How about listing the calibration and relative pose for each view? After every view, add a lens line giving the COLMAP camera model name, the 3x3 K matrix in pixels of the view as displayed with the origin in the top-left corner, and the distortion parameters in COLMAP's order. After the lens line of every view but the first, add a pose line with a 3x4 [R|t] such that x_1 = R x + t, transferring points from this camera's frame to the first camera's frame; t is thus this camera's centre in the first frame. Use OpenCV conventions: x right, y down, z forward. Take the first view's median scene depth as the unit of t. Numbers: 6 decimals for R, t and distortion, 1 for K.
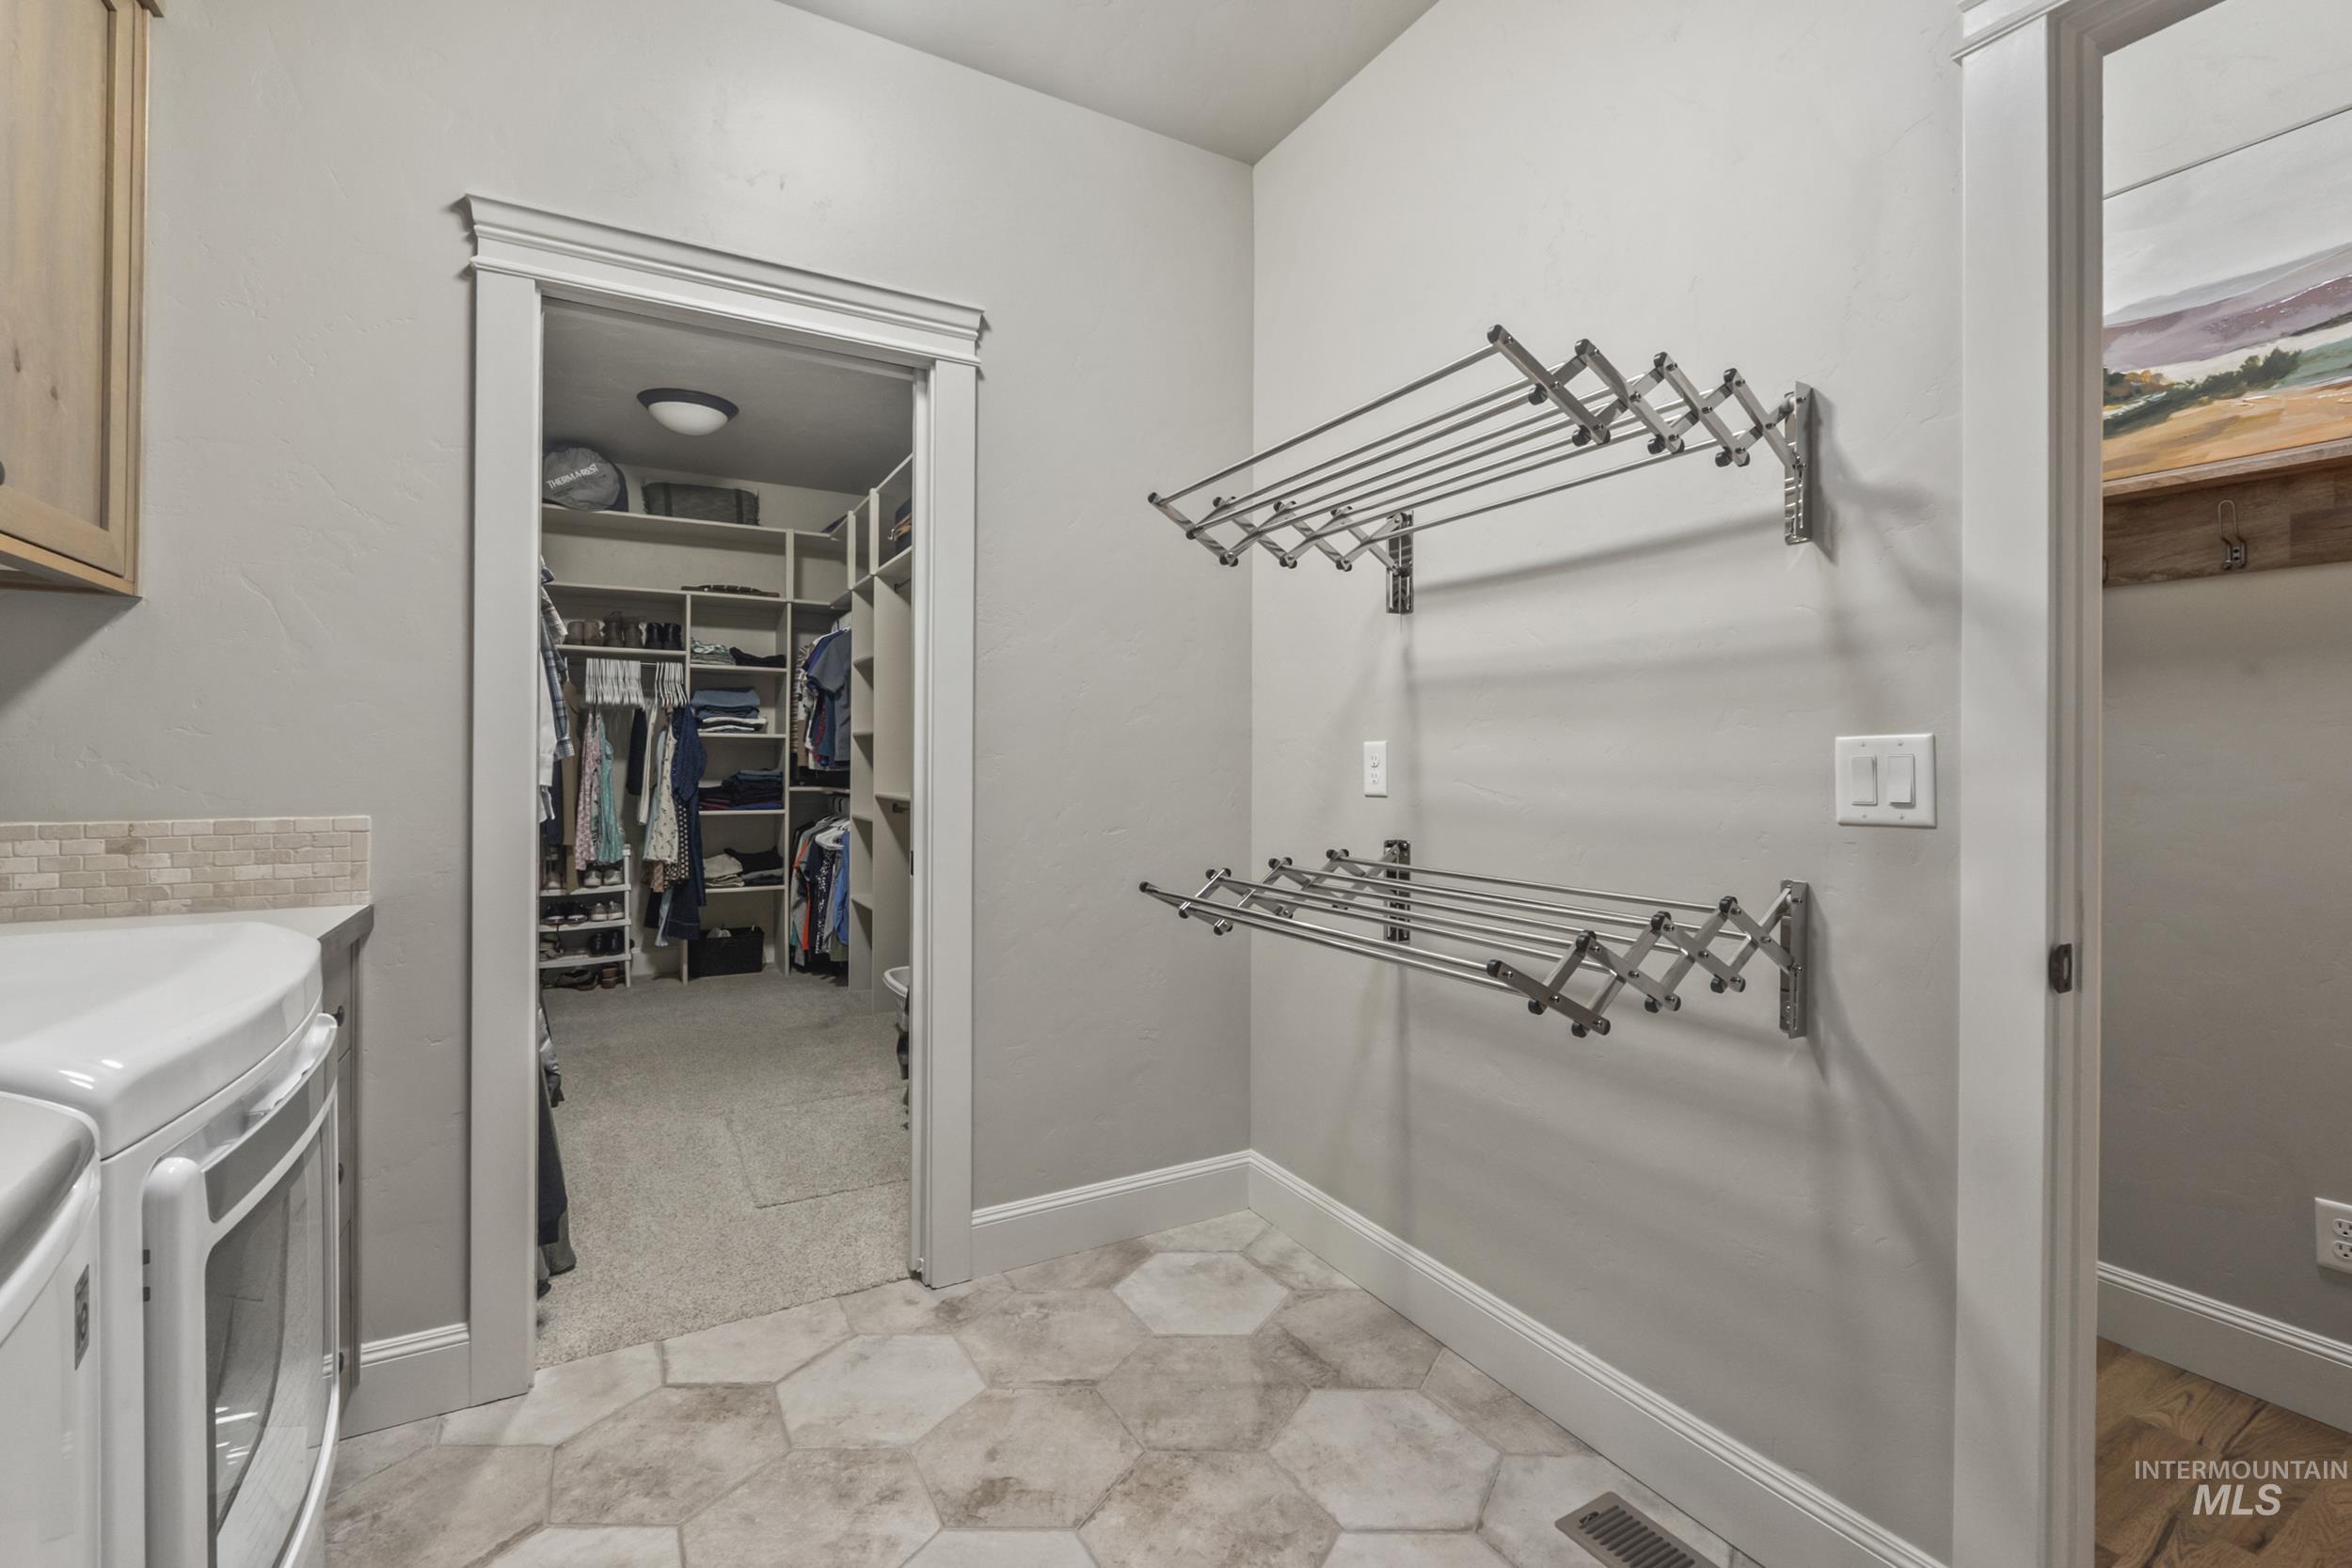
lens RADIAL K [[1027.3, 0, 1190.9], [0, 1027.3, 750.9], [0, 0, 1]] dist [-0.000918, -0.000398]
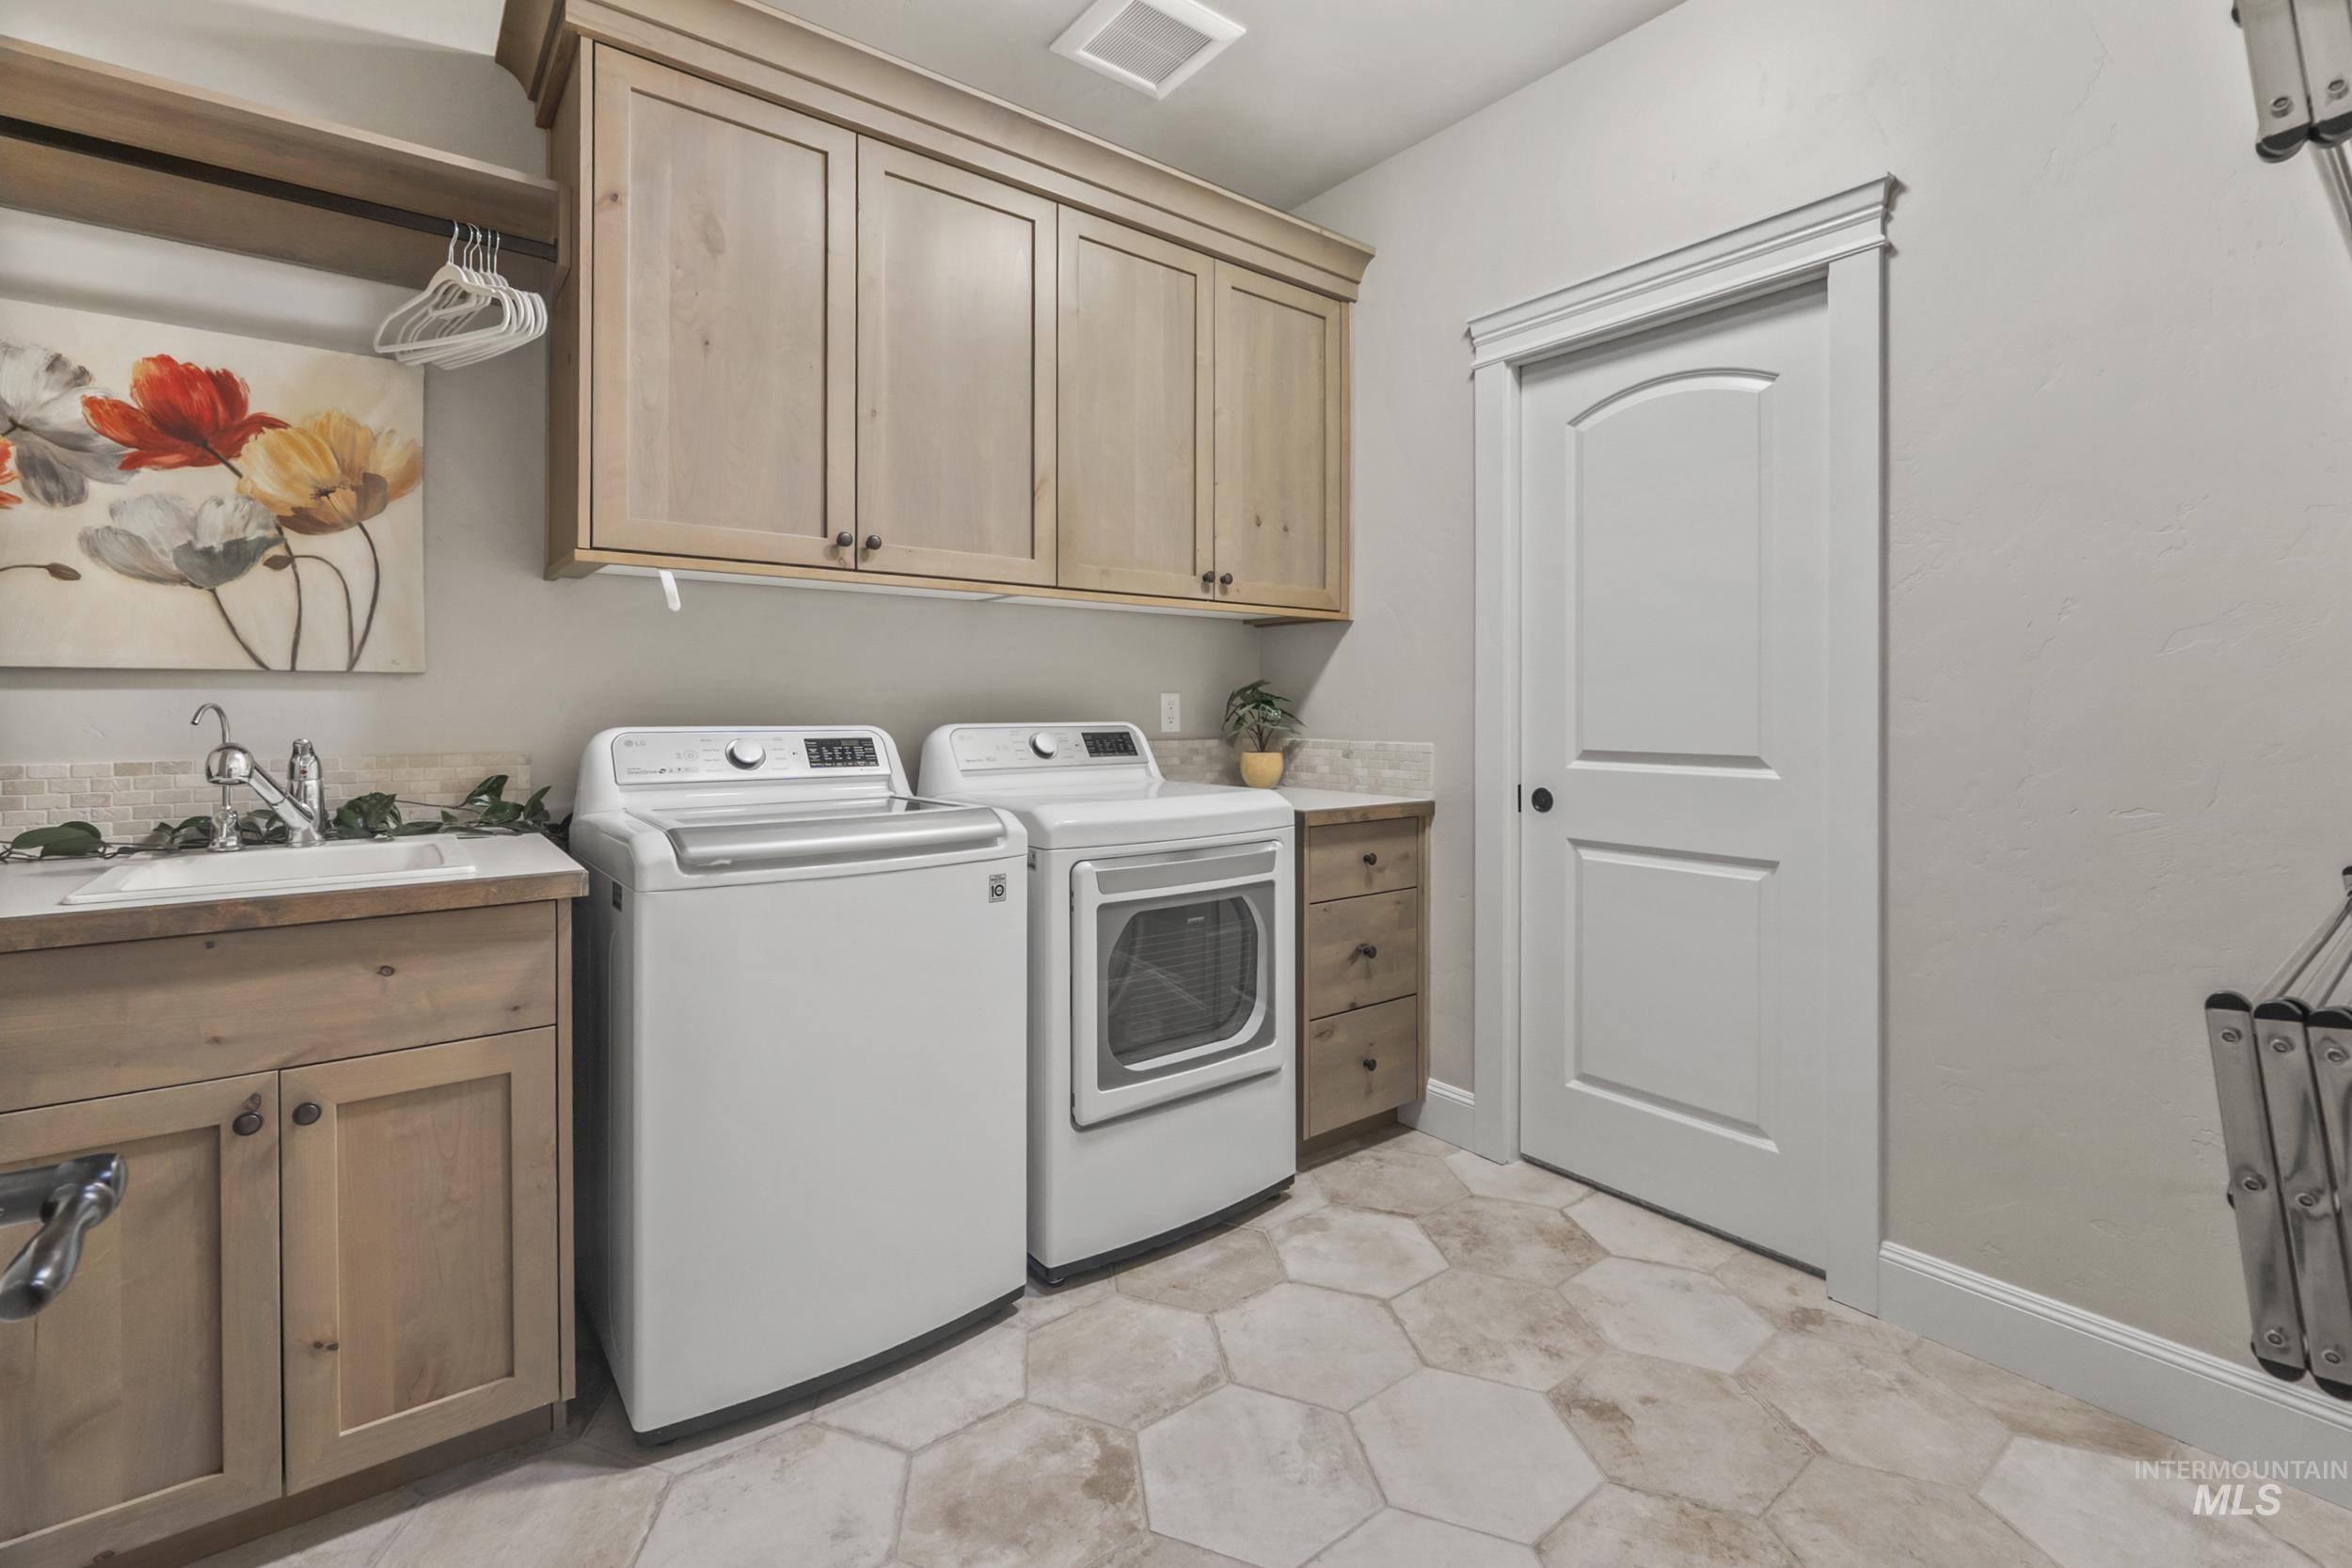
lens RADIAL K [[1035.3, 0, 1176.1], [0, 1035.3, 704.8], [0, 0, 1]] dist [-0.001927, -0.000500]
pose [[0.139253, -0.005446, -0.990242, 0.727528], [0.002865, 0.999983, -0.005097, 0.010422], [0.990253, -0.002127, 0.139266, 0.396031]]
